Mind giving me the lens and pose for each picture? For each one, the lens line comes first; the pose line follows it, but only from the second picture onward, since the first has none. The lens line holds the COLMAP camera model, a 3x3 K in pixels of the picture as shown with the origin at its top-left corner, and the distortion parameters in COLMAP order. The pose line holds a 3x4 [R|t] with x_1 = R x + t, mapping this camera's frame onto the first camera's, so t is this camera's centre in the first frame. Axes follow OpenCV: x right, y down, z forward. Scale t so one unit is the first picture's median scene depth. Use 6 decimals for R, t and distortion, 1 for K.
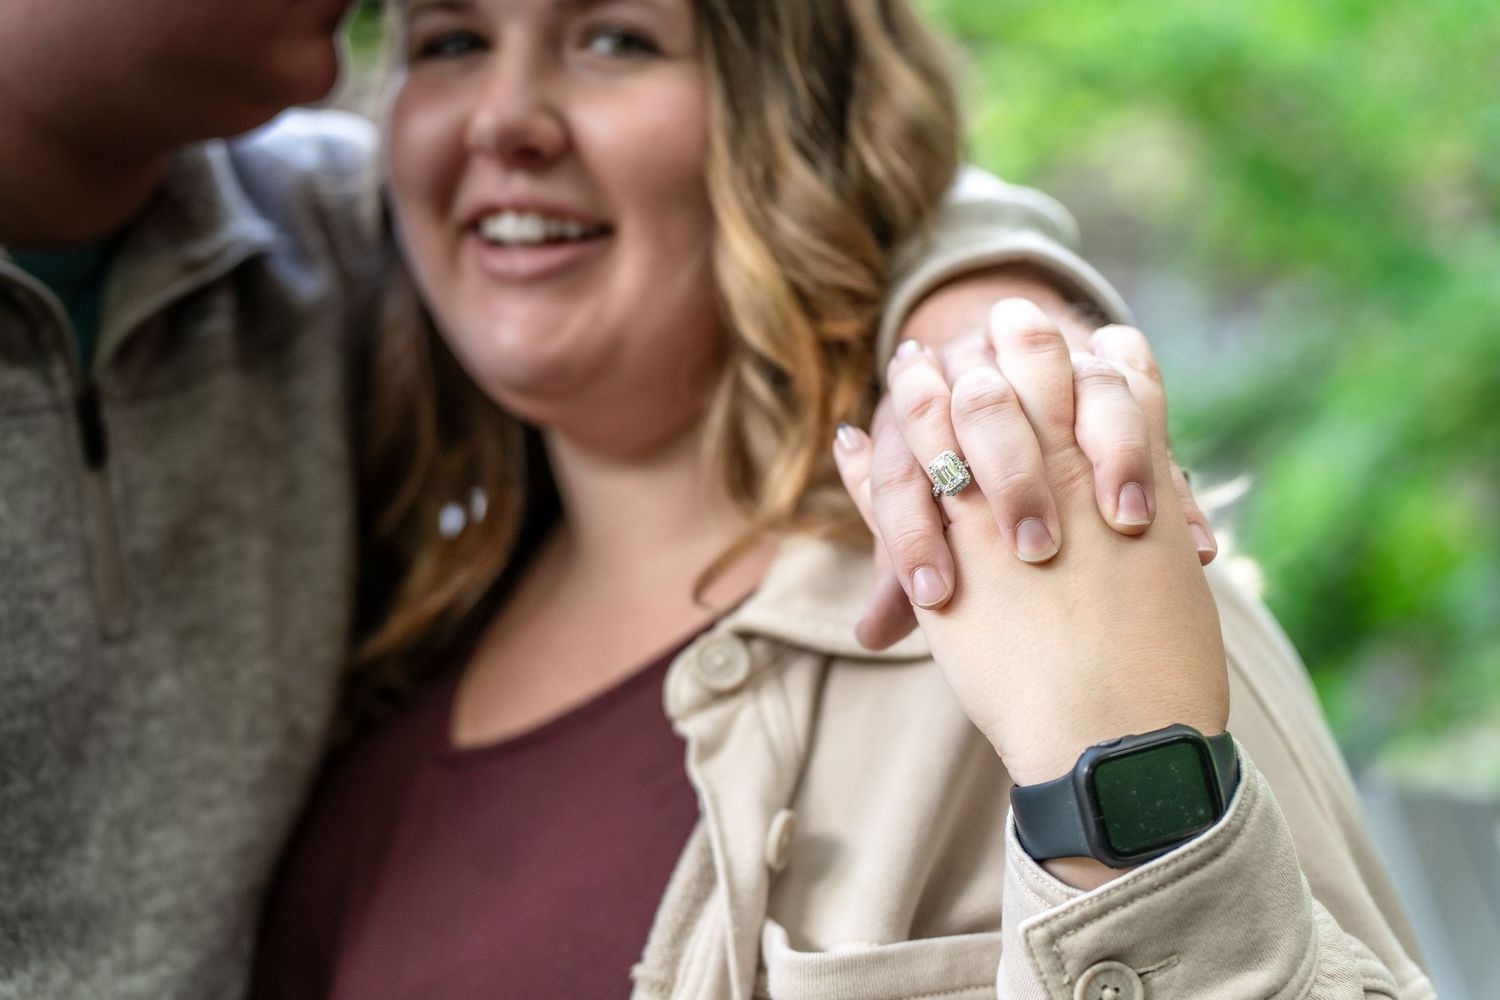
lens RADIAL K [[3282.1, 0, 750.0], [0, 3282.1, 500.0], [0, 0, 1]] dist [0.292771, -0.108173]
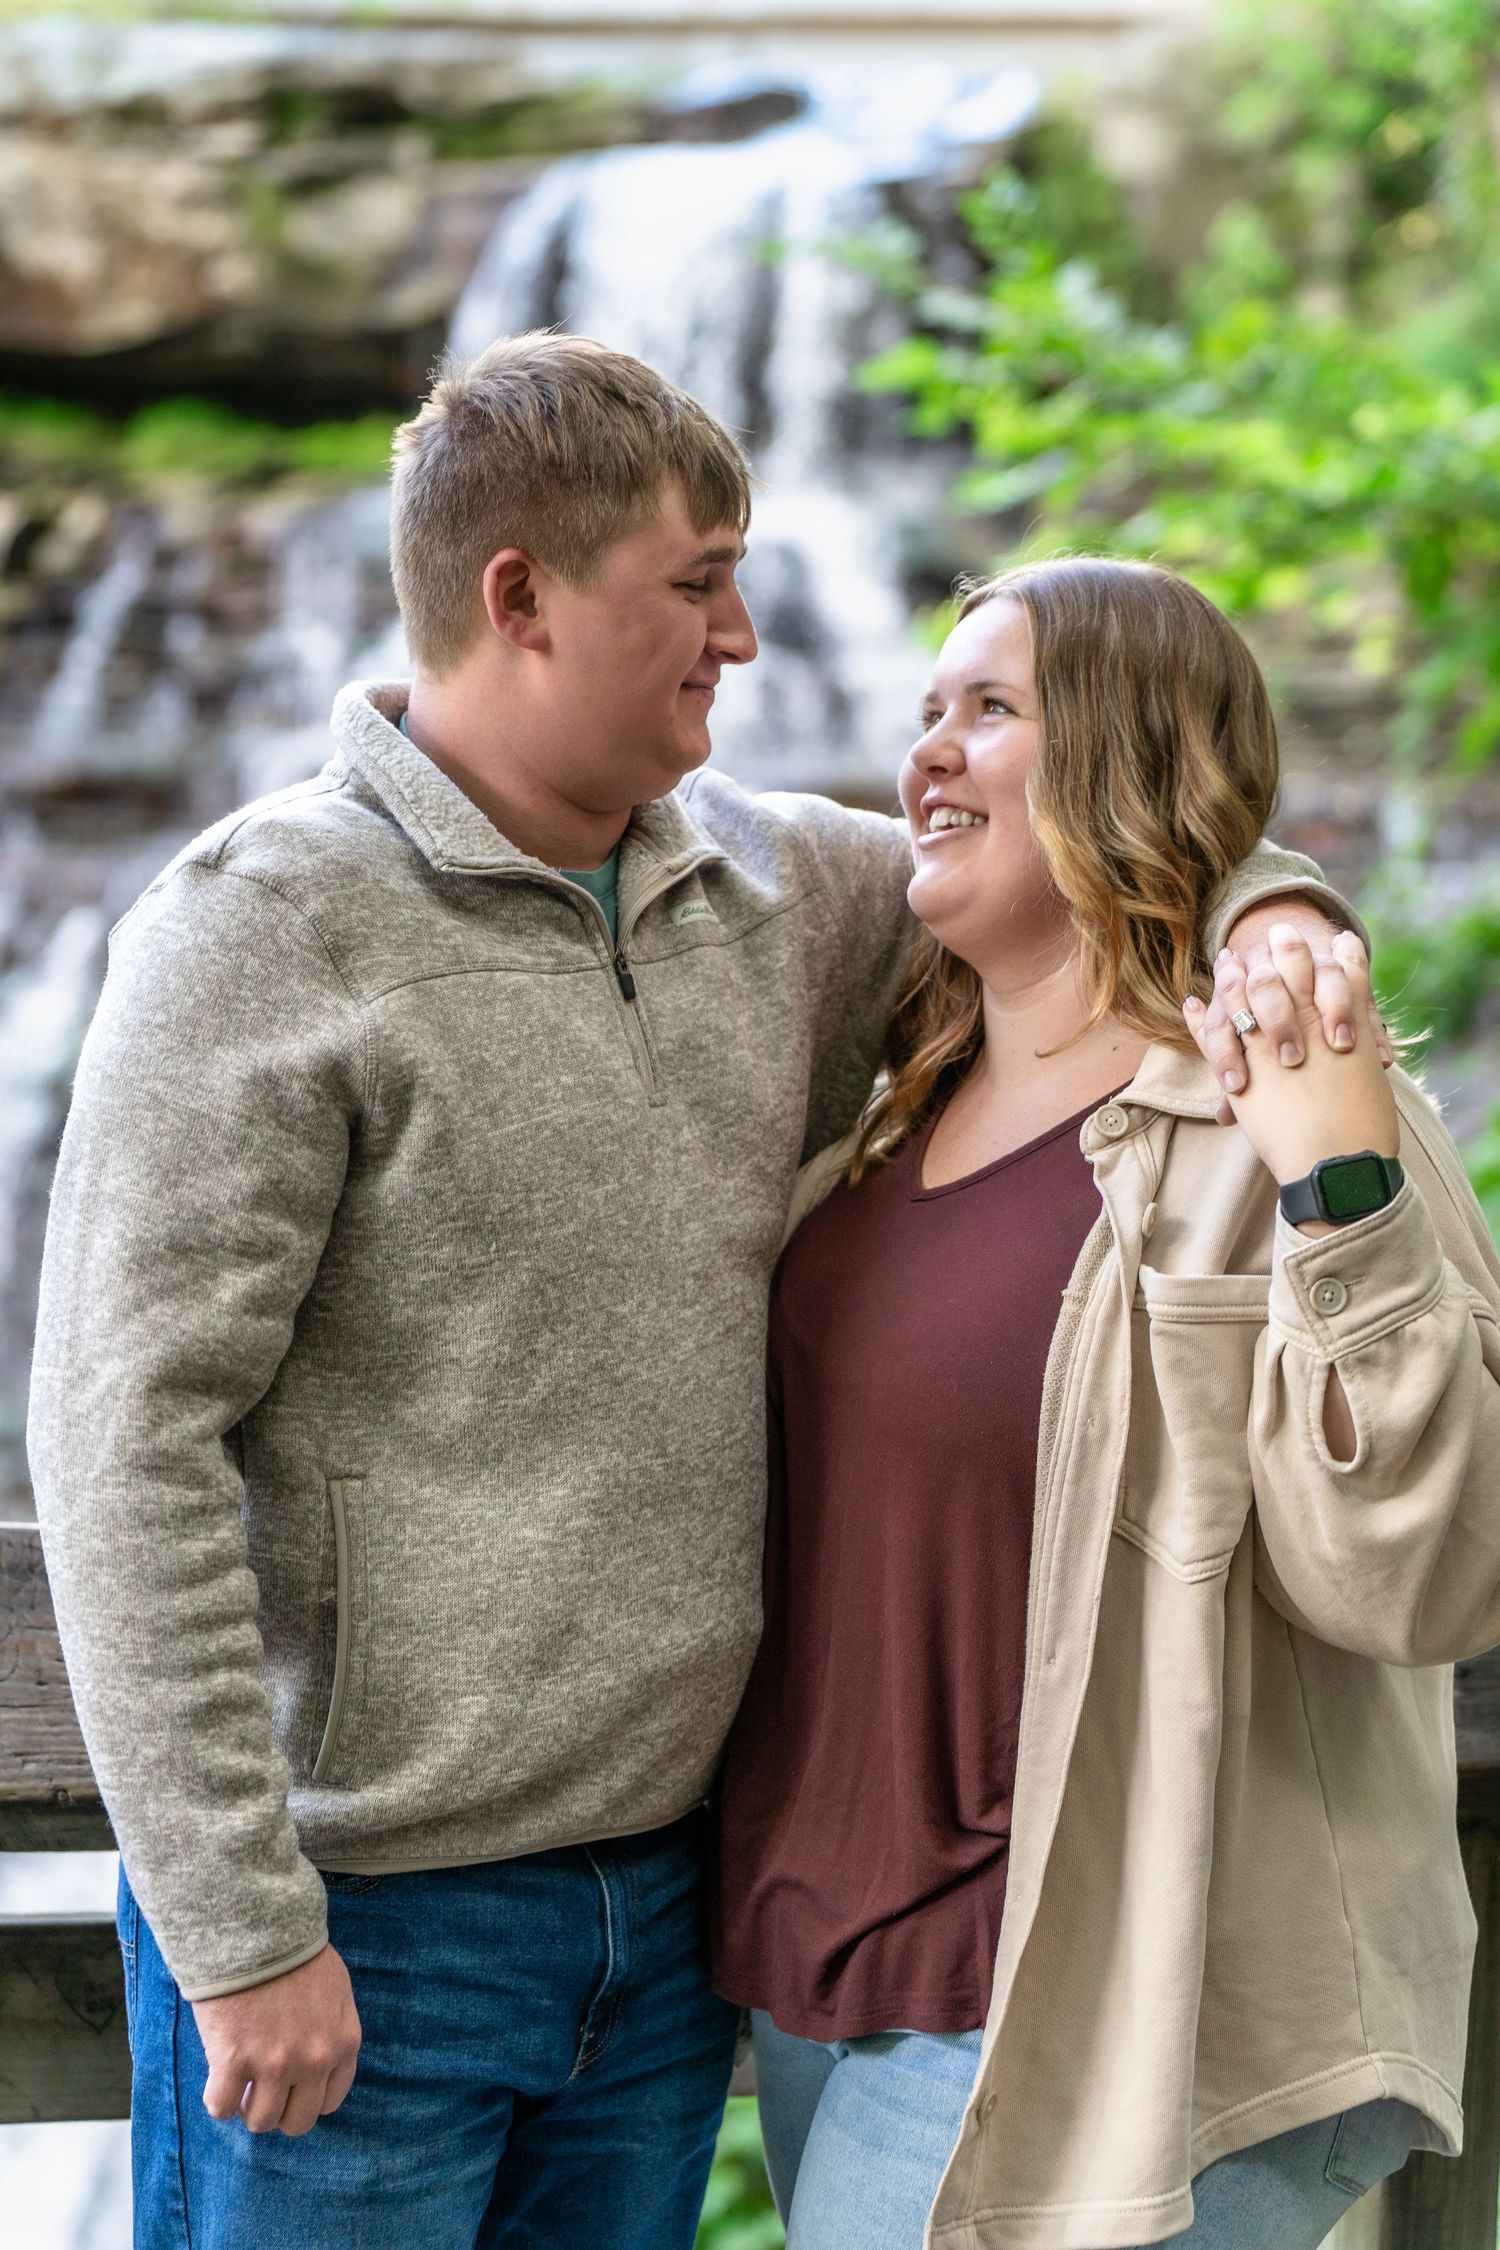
lens RADIAL K [[4923.2, 0, 750.0], [0, 4923.2, 1125.0], [0, 0, 1]] dist [0.292771, -0.108173]
pose [[0.999887, 0.002513, -0.014798, -0.174929], [-0.002083, 0.999577, 0.028993, -0.027598], [0.014864, -0.028959, 0.999470, -1.767503]]
